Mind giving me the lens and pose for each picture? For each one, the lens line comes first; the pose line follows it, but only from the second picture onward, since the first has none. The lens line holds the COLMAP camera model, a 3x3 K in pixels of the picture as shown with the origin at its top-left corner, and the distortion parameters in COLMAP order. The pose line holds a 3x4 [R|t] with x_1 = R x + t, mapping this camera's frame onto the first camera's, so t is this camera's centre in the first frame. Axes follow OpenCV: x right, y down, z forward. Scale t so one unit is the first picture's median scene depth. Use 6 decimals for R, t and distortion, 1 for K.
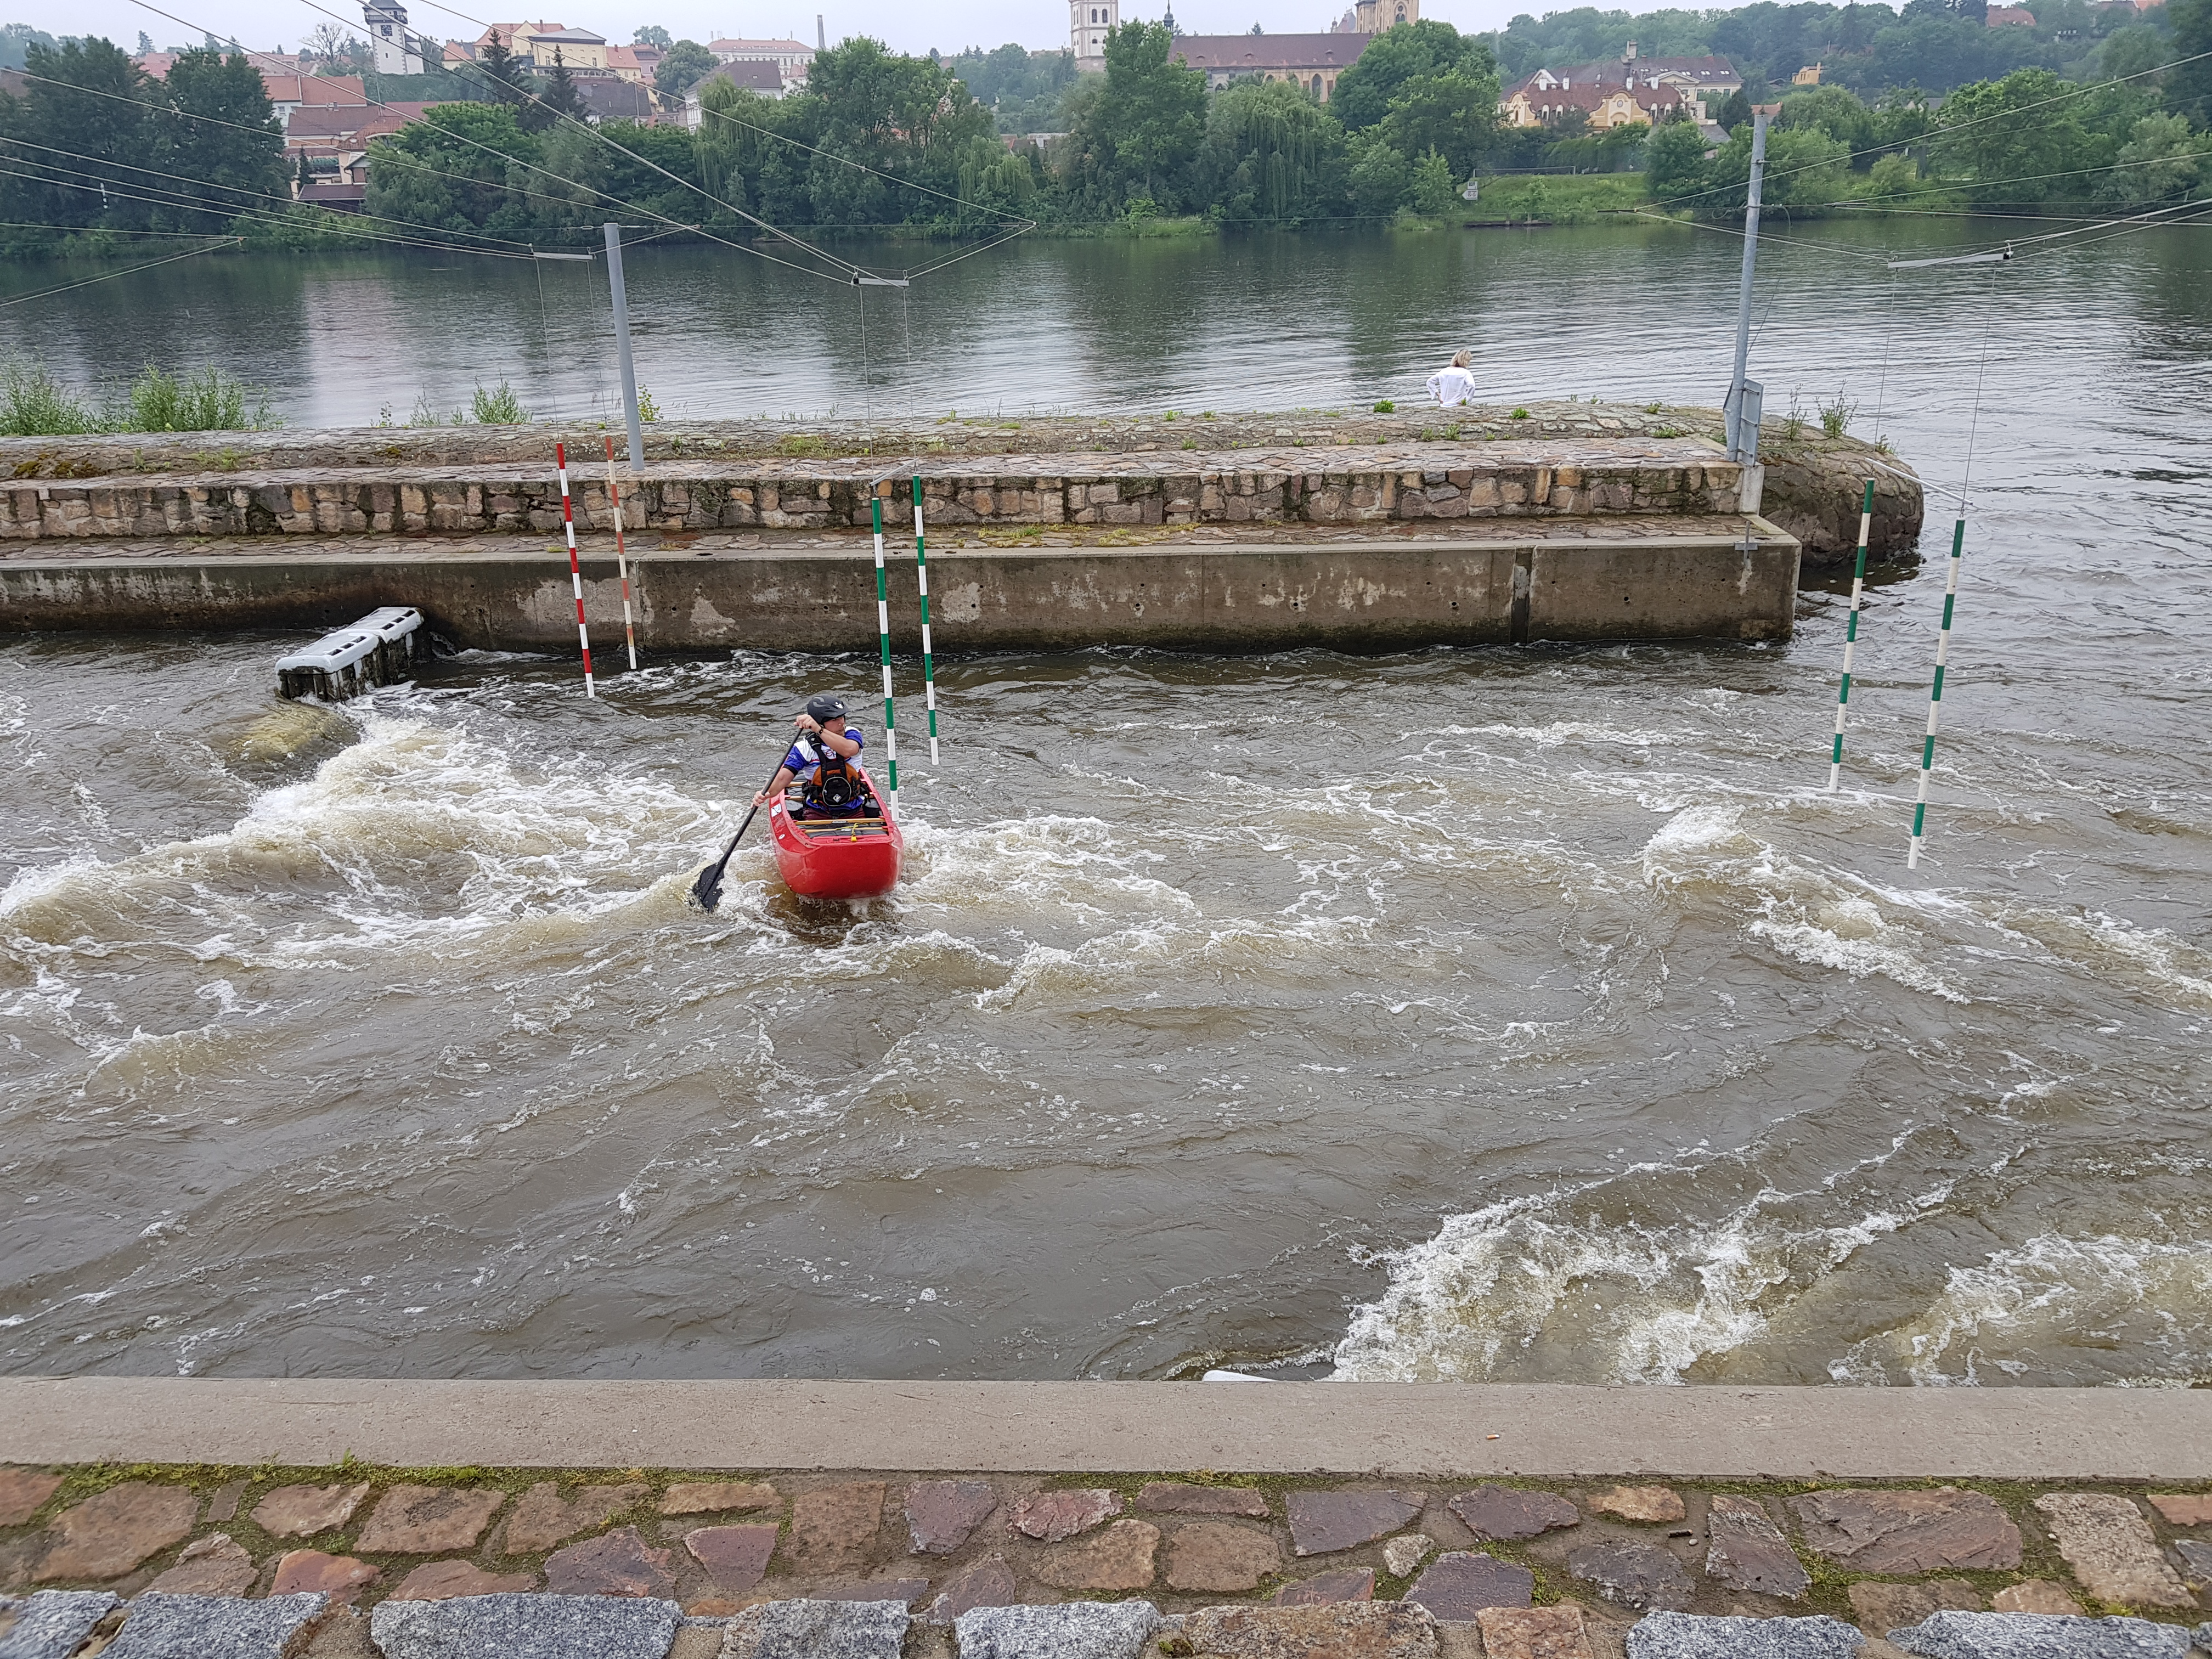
lens RADIAL K [[1708.1, 0, 1123.2], [0, 1708.1, 779.6], [0, 0, 1]] dist [0.114925, -0.216660]
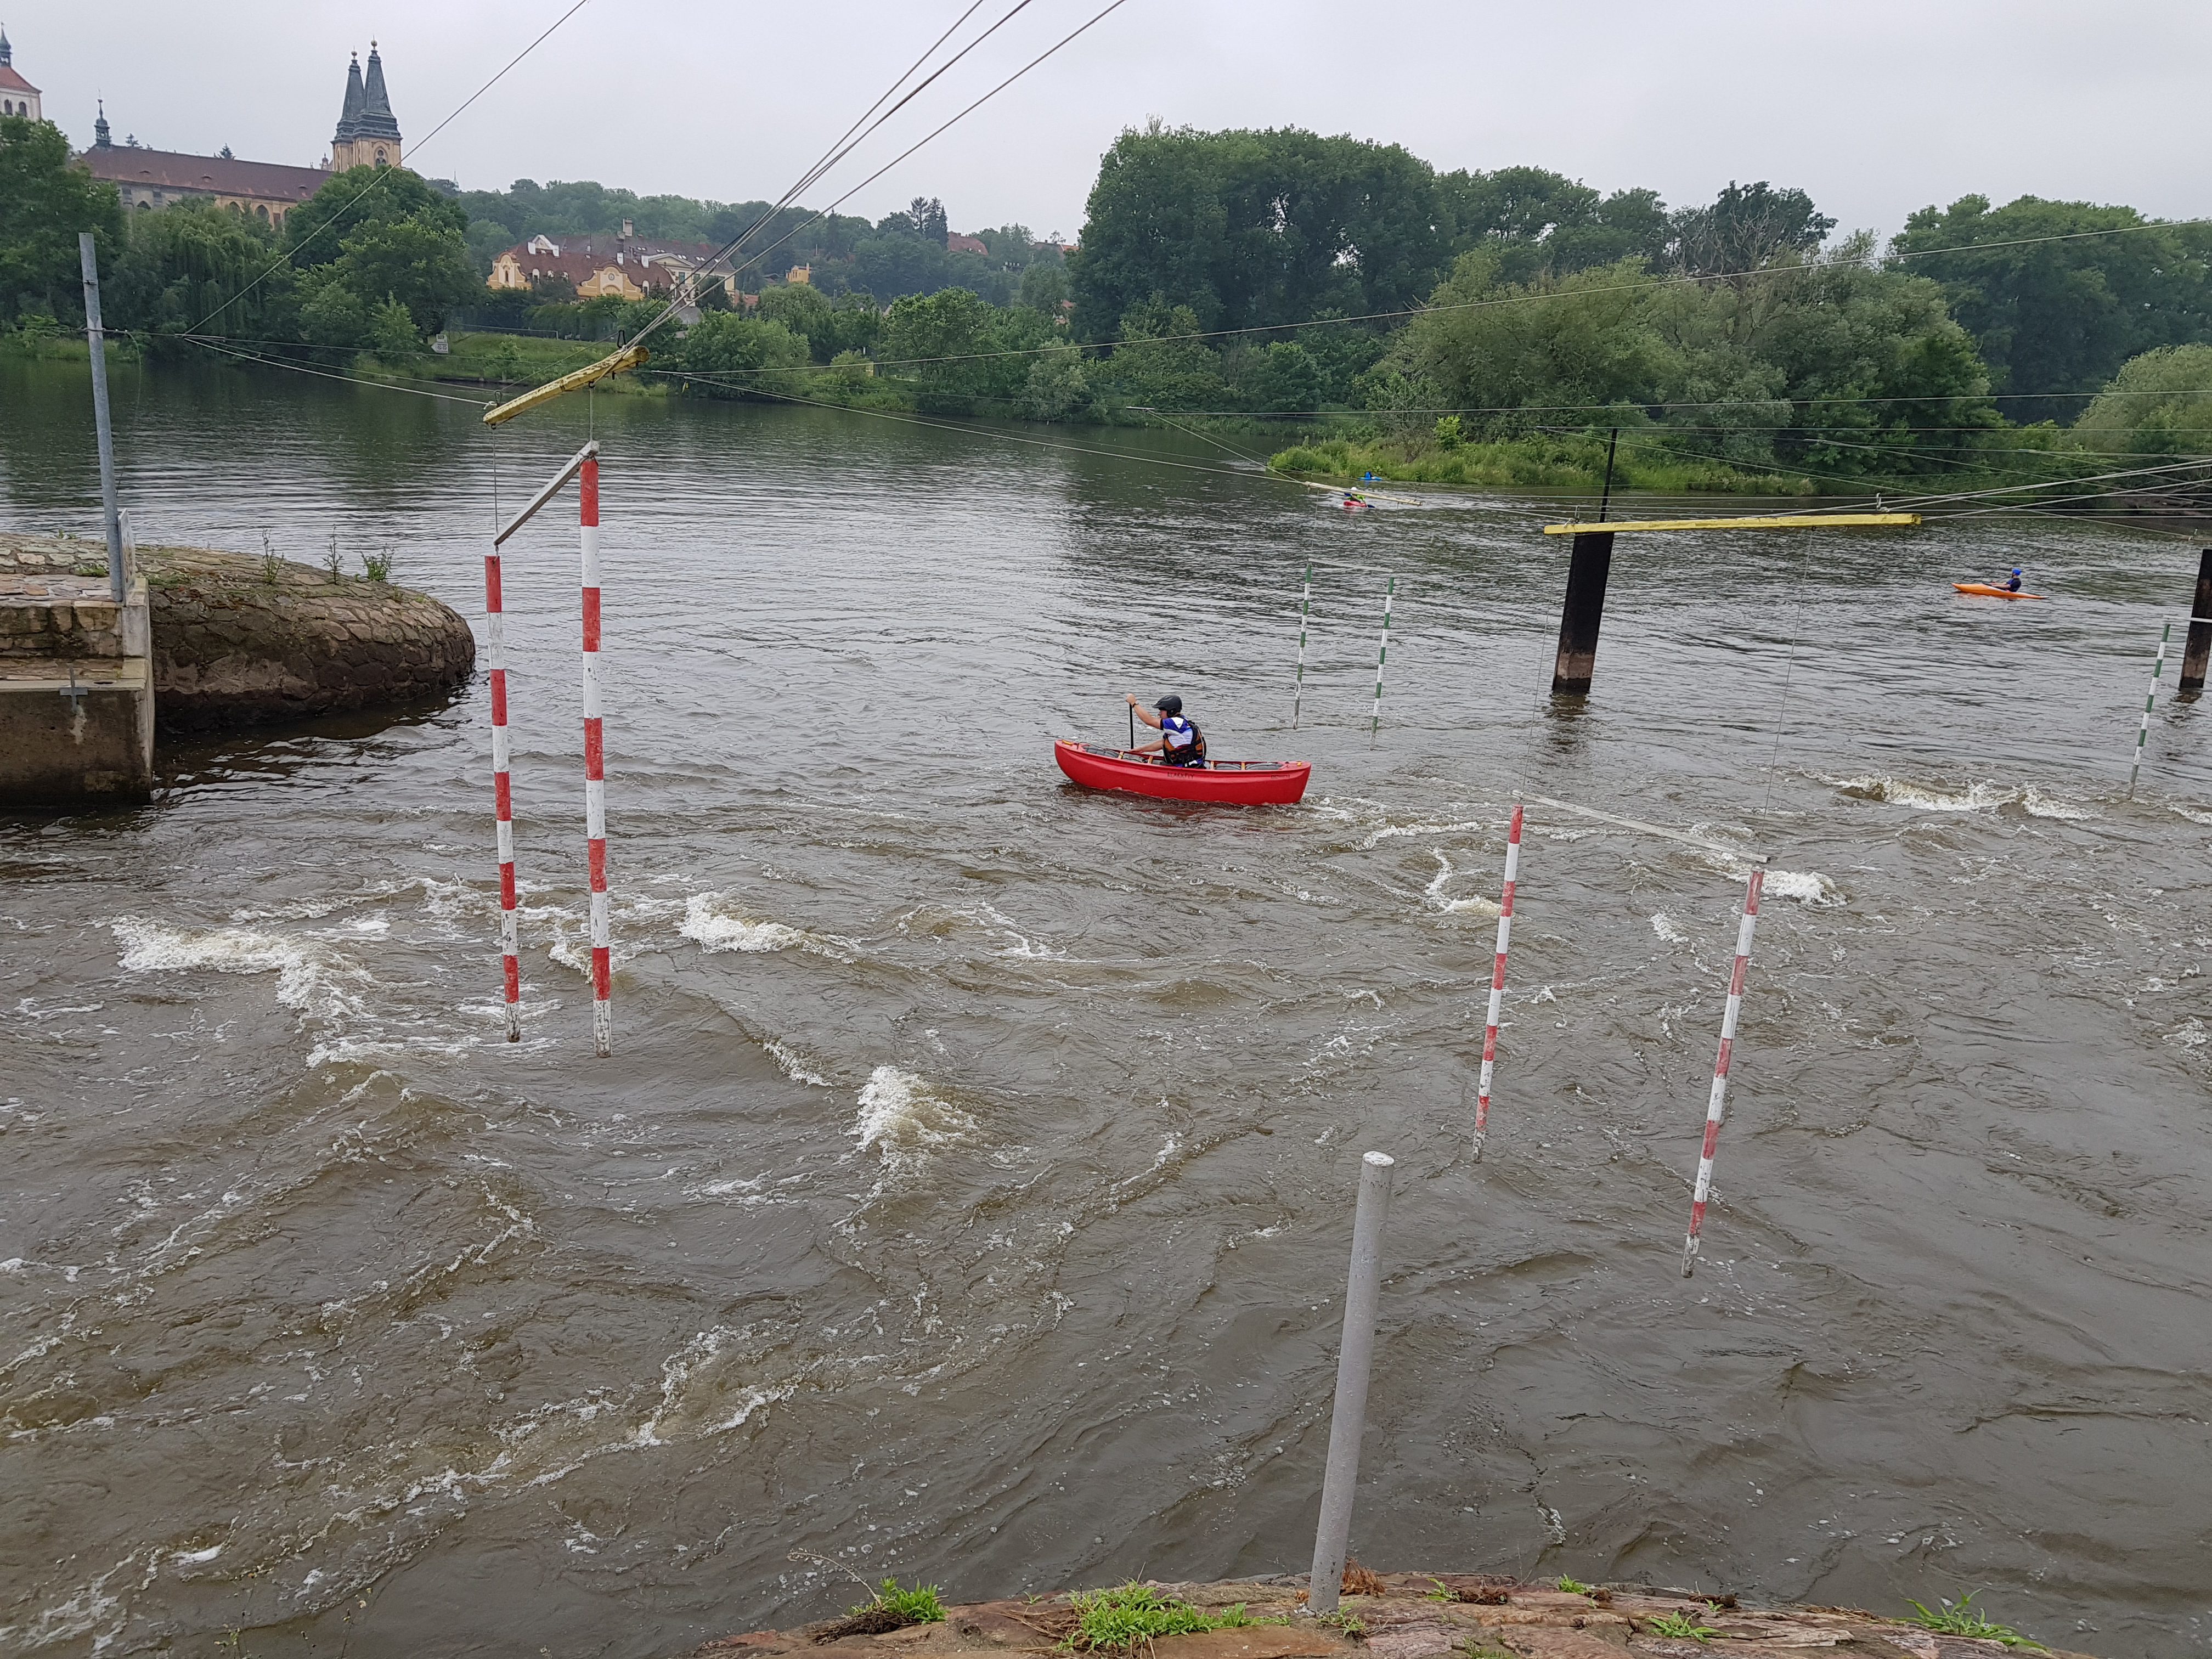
lens RADIAL K [[1714.6, 0, 1121.8], [0, 1714.6, 818.9], [0, 0, 1]] dist [0.077363, -0.126715]
pose [[0.863201, -0.040916, 0.503199, 0.339325], [0.076153, 0.995859, -0.049659, 0.017607], [-0.499084, 0.081186, 0.862742, -0.051969]]
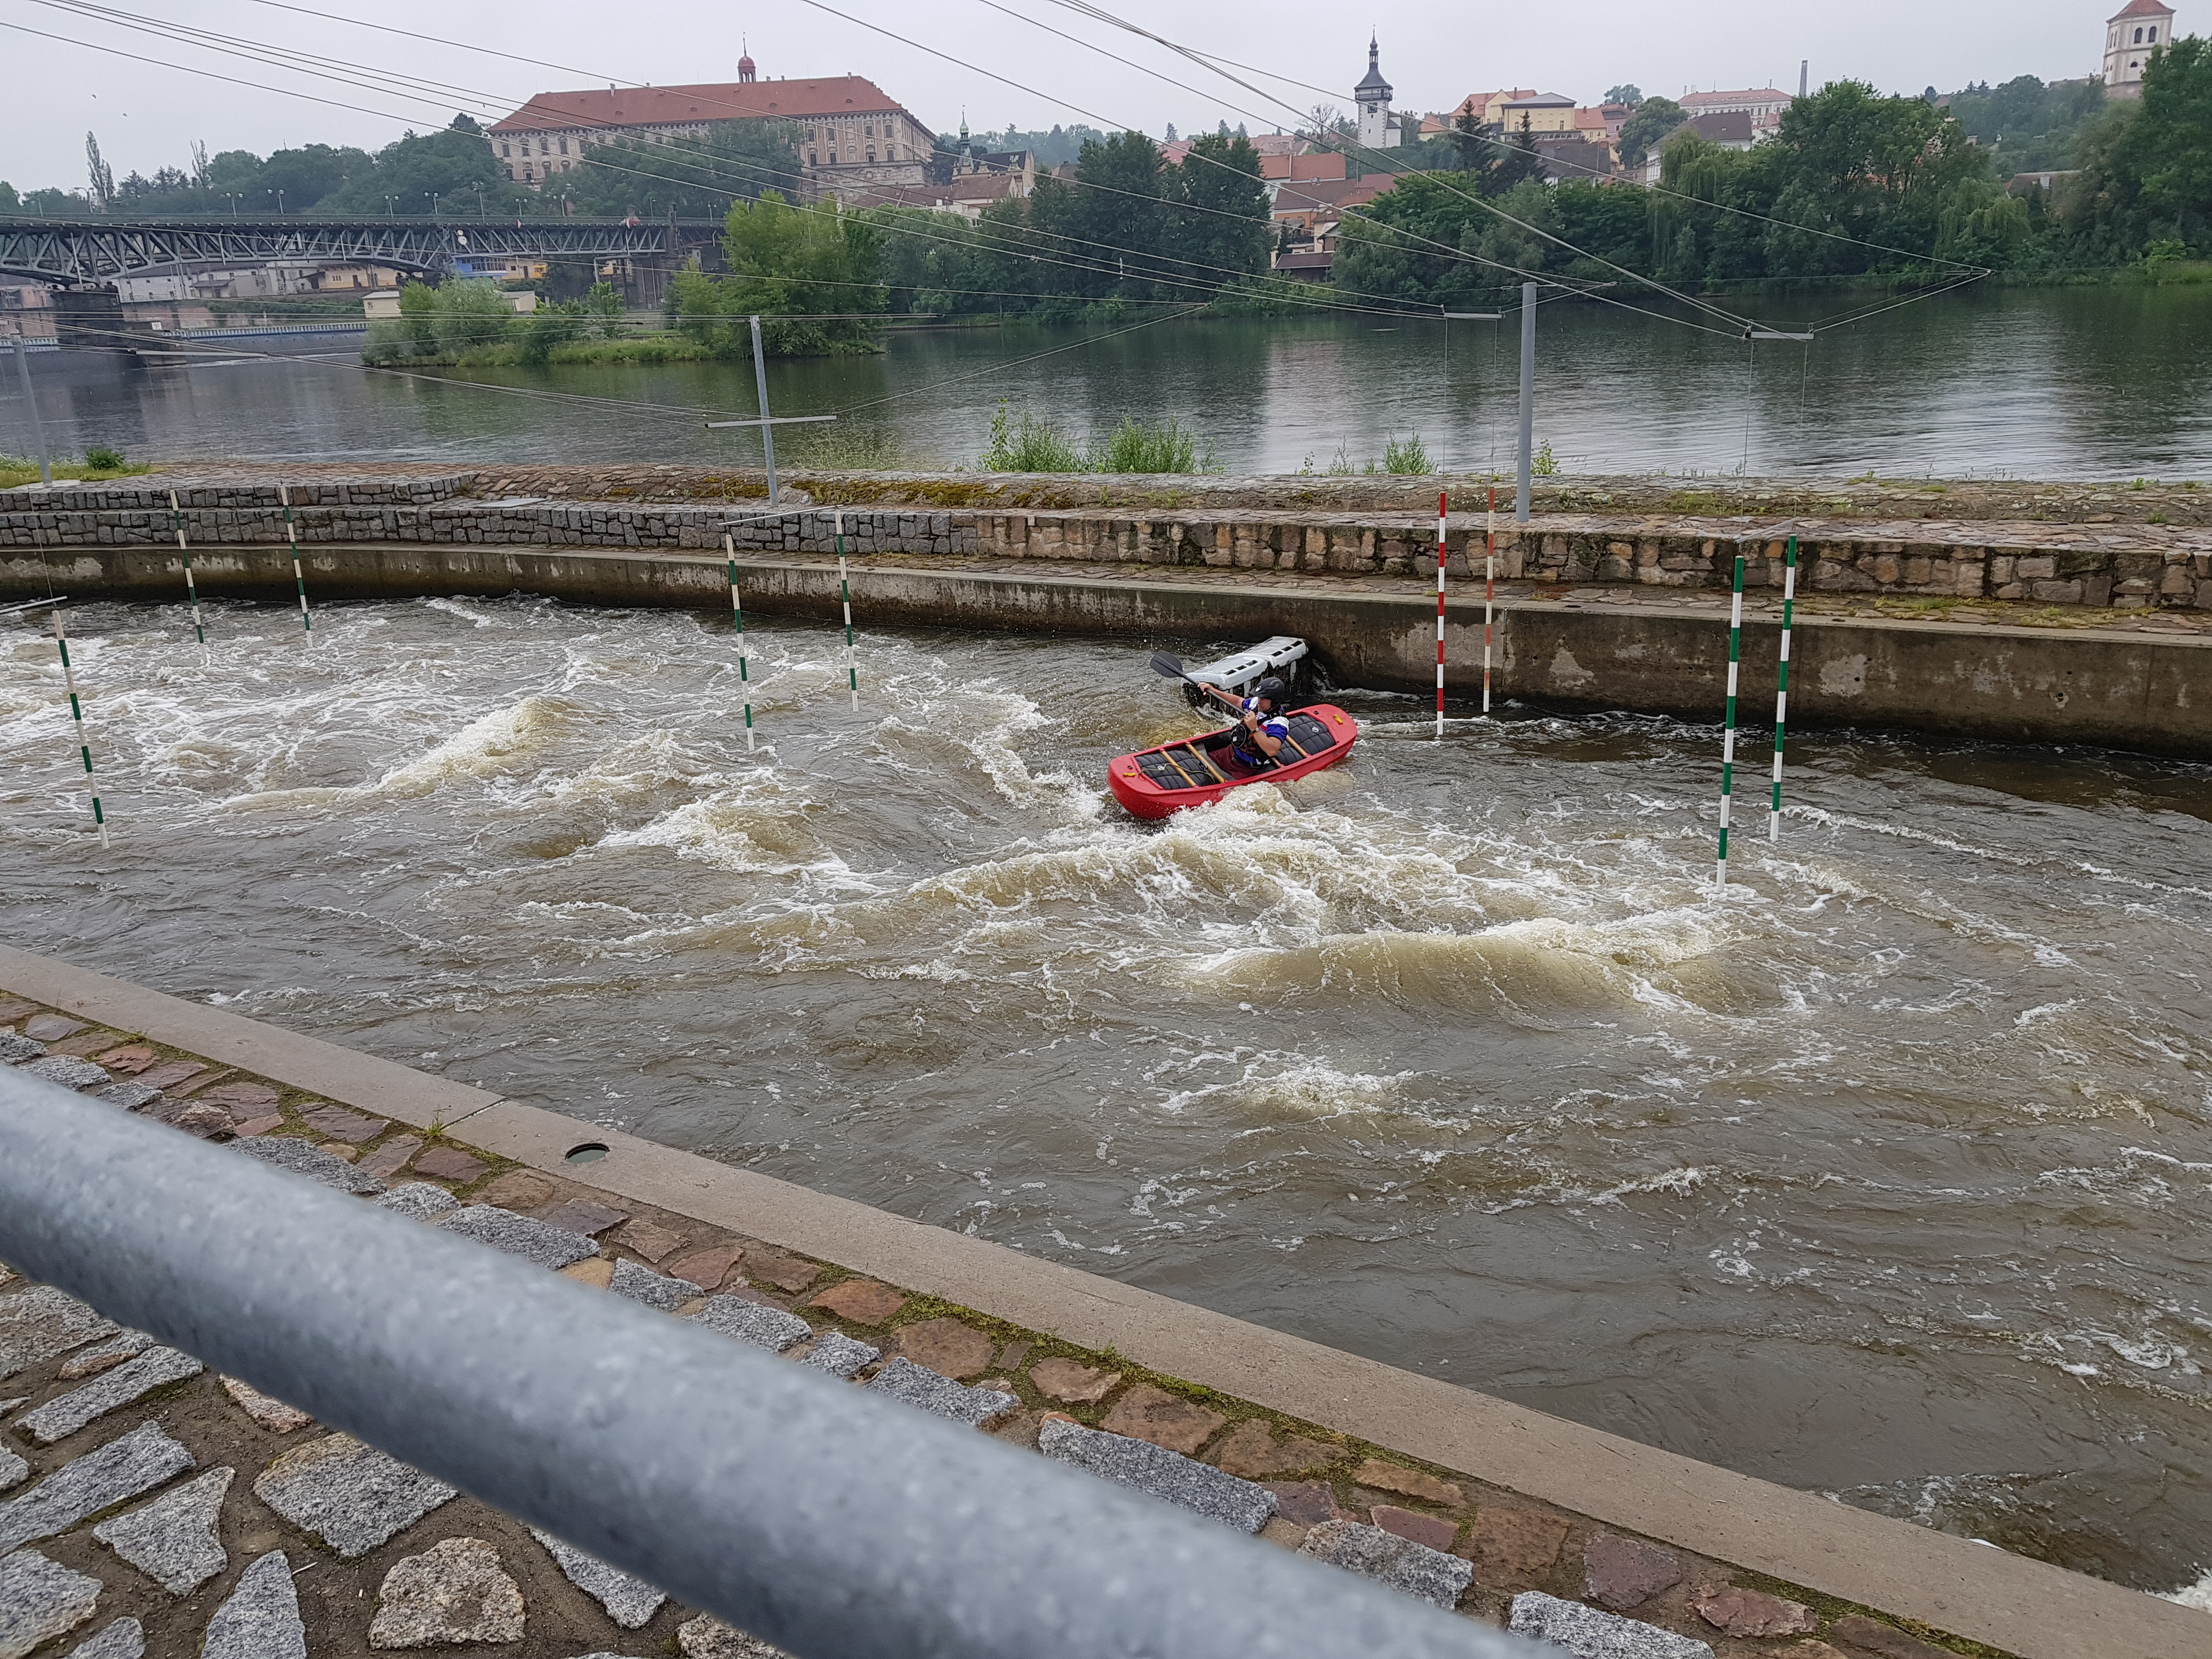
lens RADIAL K [[1716.8, 0, 1101.3], [0, 1716.8, 787.3], [0, 0, 1]] dist [0.095740, -0.167440]
pose [[0.867991, 0.119983, -0.481867, 0.016087], [-0.132953, 0.991096, 0.007289, 0.002883], [0.478451, 0.057738, 0.876214, -0.010480]]
